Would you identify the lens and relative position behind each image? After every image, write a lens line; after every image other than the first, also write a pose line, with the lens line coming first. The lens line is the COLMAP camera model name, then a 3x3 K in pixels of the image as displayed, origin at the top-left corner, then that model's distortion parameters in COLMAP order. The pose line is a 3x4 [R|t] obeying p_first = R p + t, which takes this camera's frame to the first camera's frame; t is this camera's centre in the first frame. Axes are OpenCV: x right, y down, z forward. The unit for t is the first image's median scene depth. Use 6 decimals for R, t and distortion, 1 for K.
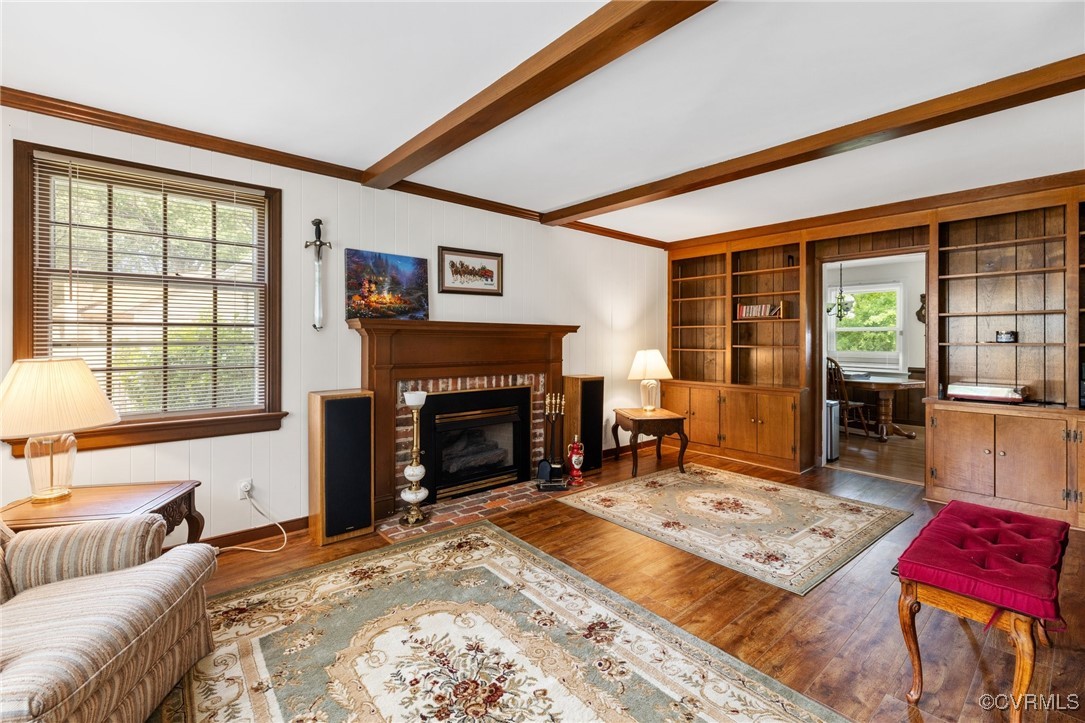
lens RADIAL K [[479.0, 0, 538.3], [0, 479.0, 344.0], [0, 0, 1]] dist [-0.001261, 0.000588]
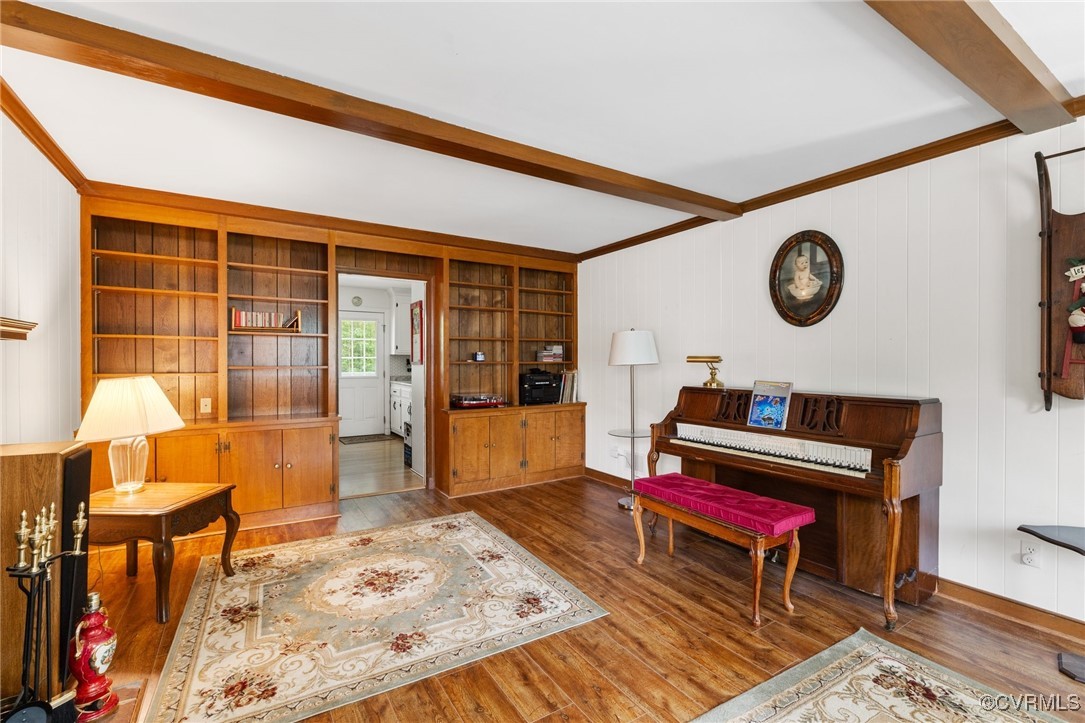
lens RADIAL K [[475.0, 0, 542.5], [0, 475.0, 361.5], [0, 0, 1]] dist [-0.001379, 0.000064]
pose [[0.150590, -0.005719, 0.988580, -0.328023], [0.003941, 0.999979, 0.005185, -0.009040], [-0.988588, 0.003115, 0.150610, 0.708393]]
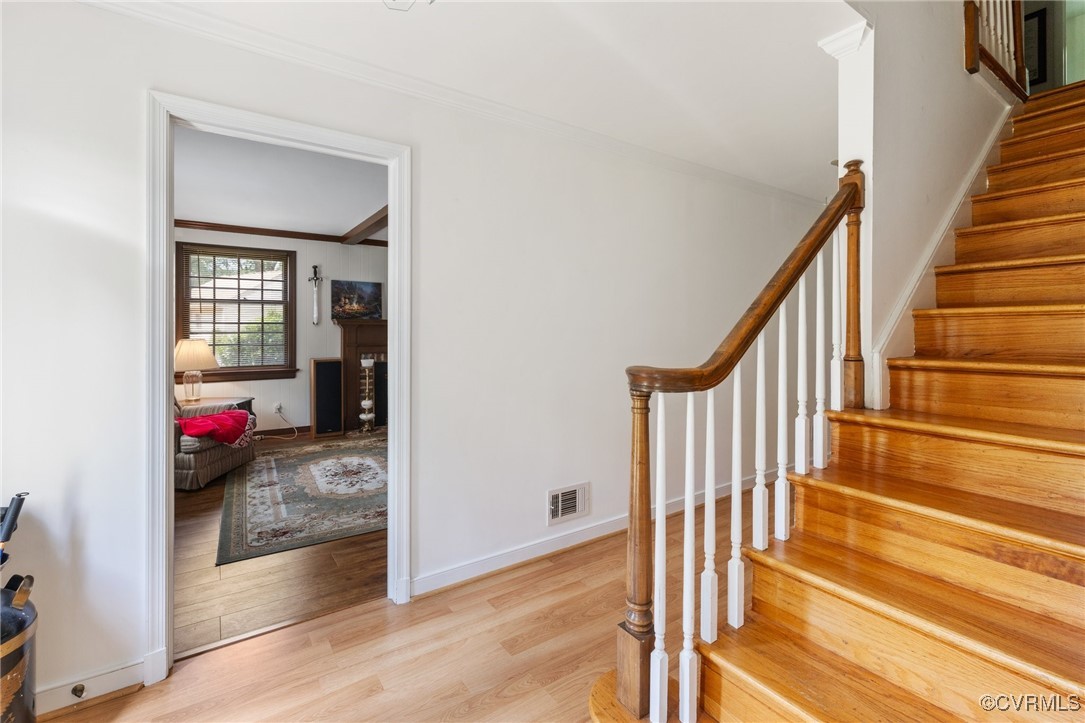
lens RADIAL K [[479.0, 0, 538.3], [0, 479.0, 344.0], [0, 0, 1]] dist [-0.001261, 0.000588]
pose [[0.994740, 0.002267, -0.102406, 0.558764], [-0.000367, 0.999828, 0.018568, 0.008384], [0.102430, -0.018433, 0.994569, -0.719320]]
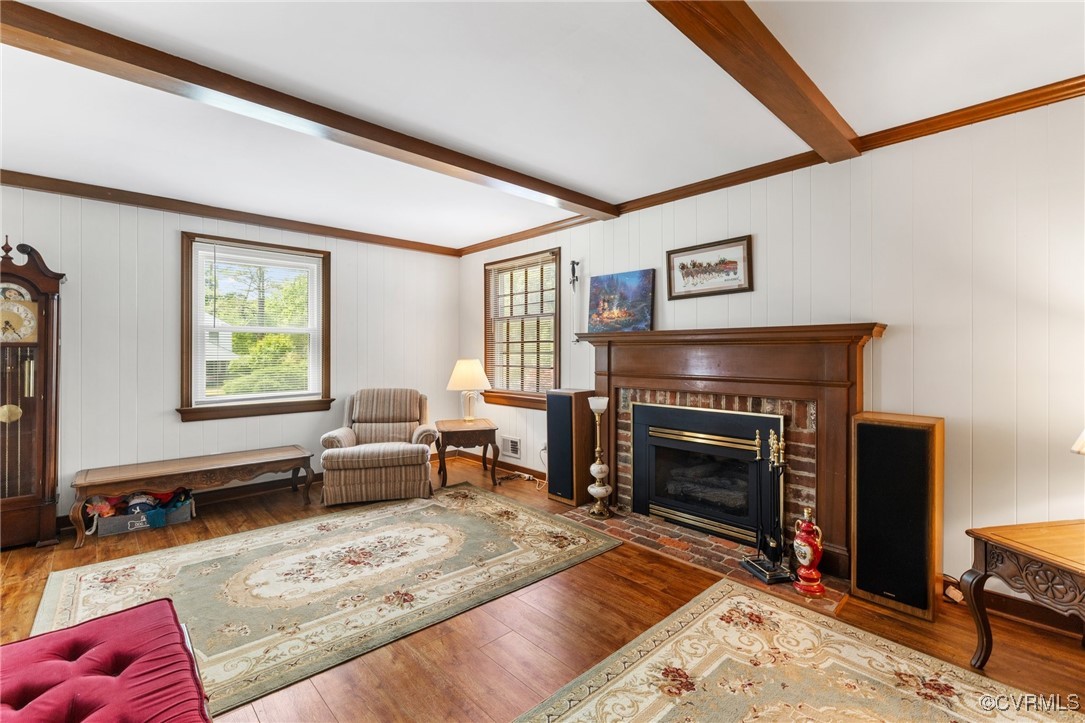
lens RADIAL K [[467.7, 0, 542.5], [0, 467.7, 361.5], [0, 0, 1]] dist [0.001890, -0.000027]
pose [[0.052663, 0.021450, -0.998382, 0.803857], [-0.005359, 0.999761, 0.021197, -0.005443], [0.998598, 0.004234, 0.052766, 0.805348]]
